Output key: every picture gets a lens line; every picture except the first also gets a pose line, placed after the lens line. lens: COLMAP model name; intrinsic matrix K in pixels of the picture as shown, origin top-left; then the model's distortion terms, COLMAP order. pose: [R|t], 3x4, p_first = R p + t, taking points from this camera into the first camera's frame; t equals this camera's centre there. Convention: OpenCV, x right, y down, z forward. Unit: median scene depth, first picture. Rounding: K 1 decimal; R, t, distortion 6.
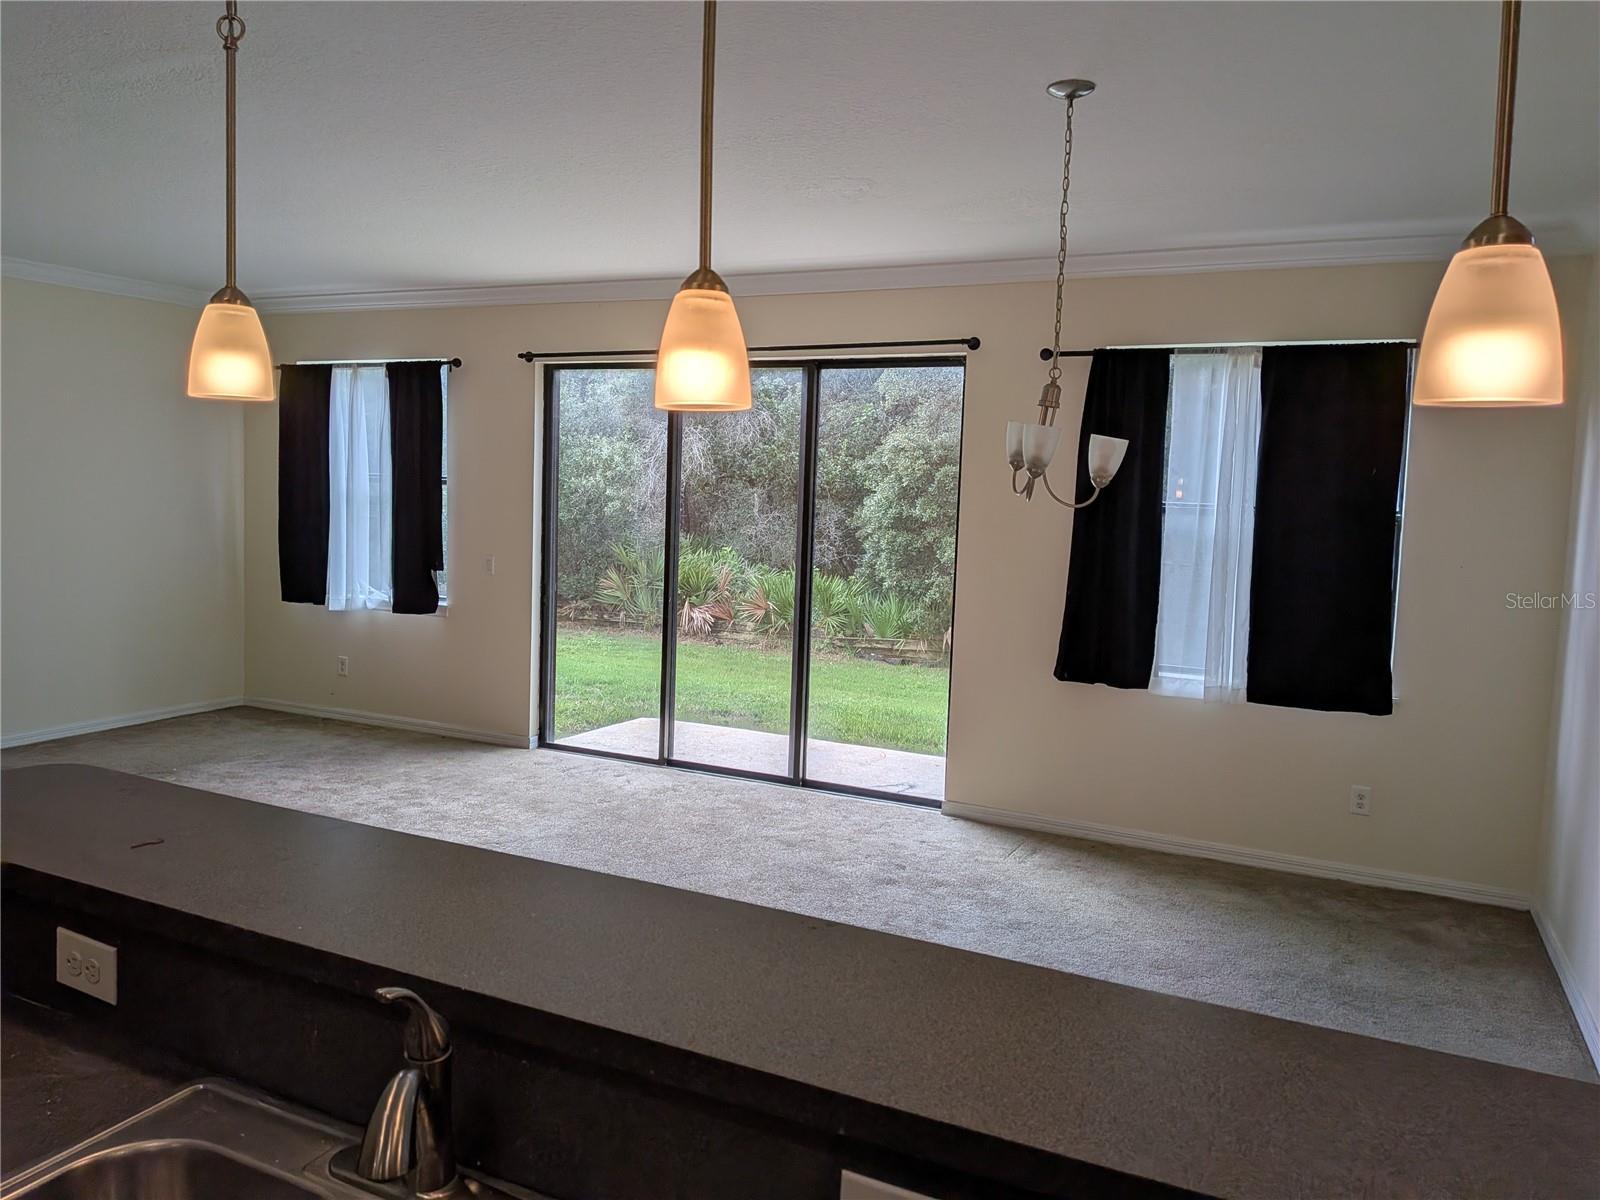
lens RADIAL K [[1118.8, 0, 799.9], [0, 1118.8, 576.0], [0, 0, 1]] dist [0.003268, -0.001394]
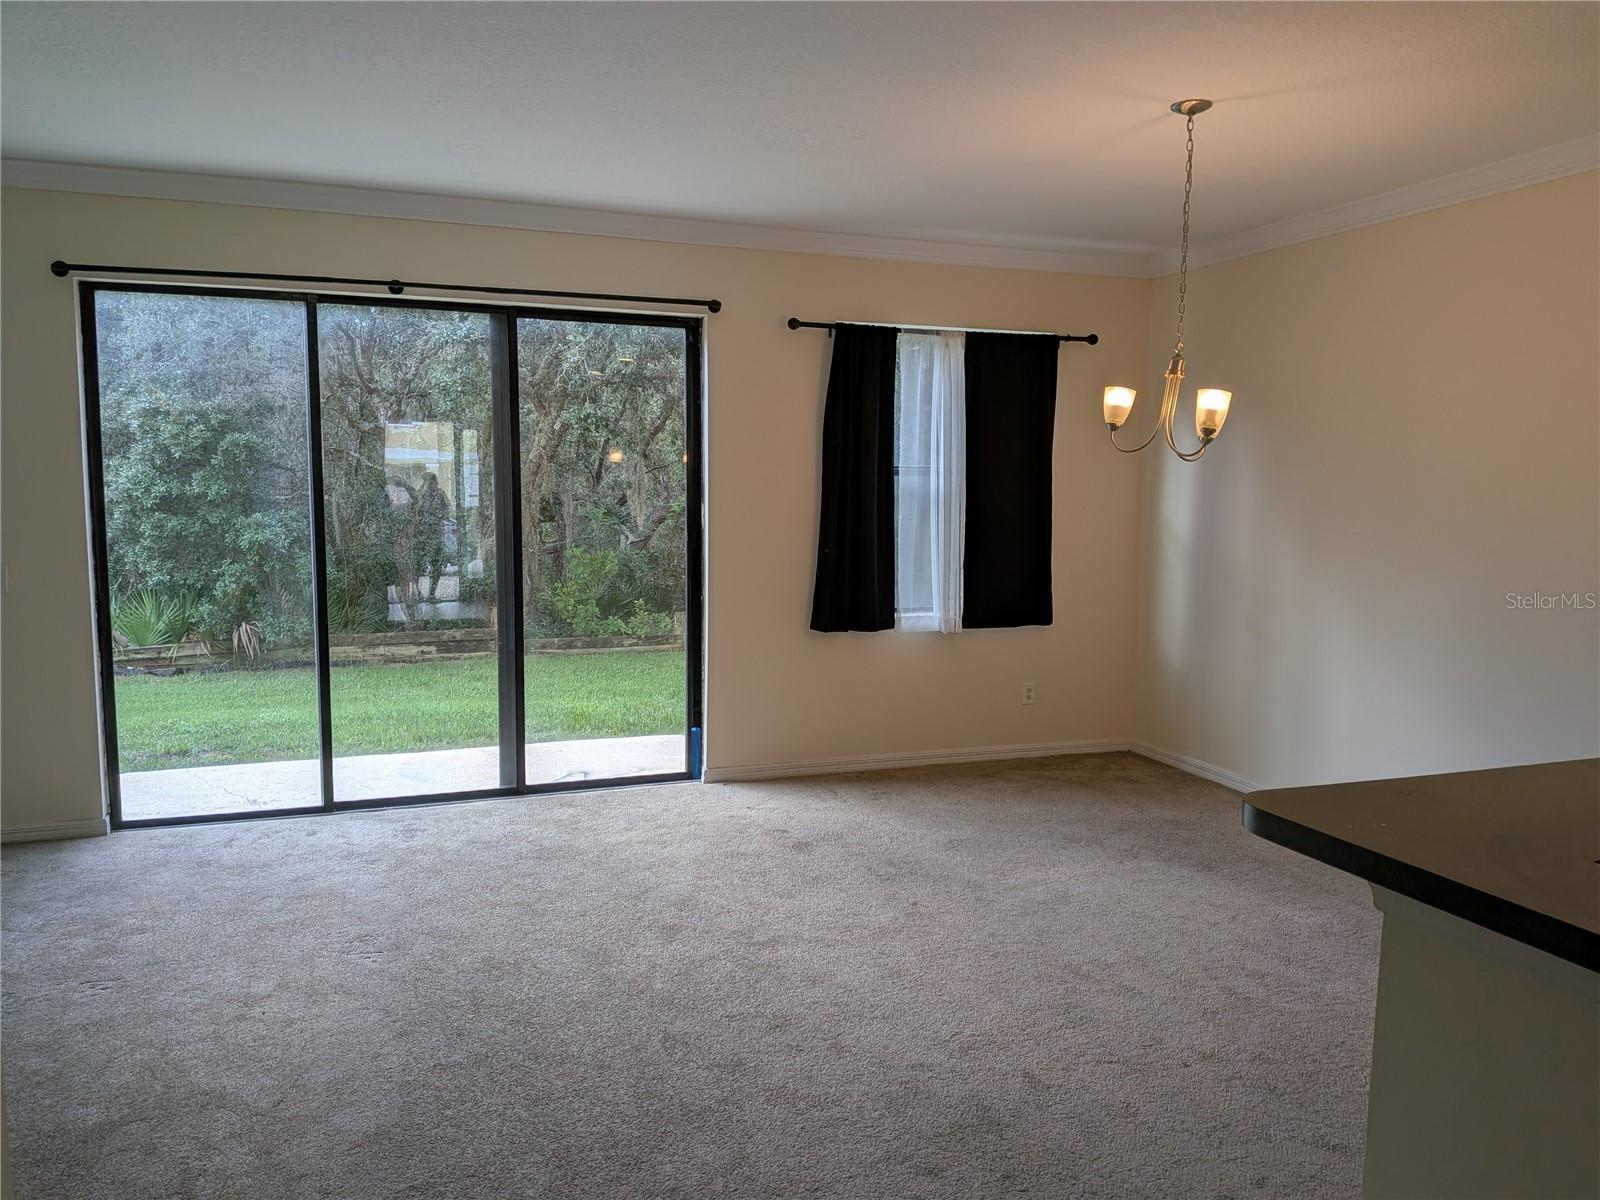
lens RADIAL K [[1116.9, 0, 800.0], [0, 1116.9, 600.0], [0, 0, 1]] dist [0.128433, -0.266069]
pose [[0.695993, -0.099648, 0.711101, -0.509523], [0.067721, 0.995019, 0.073152, -0.016797], [-0.714848, -0.002757, 0.699274, 0.242761]]
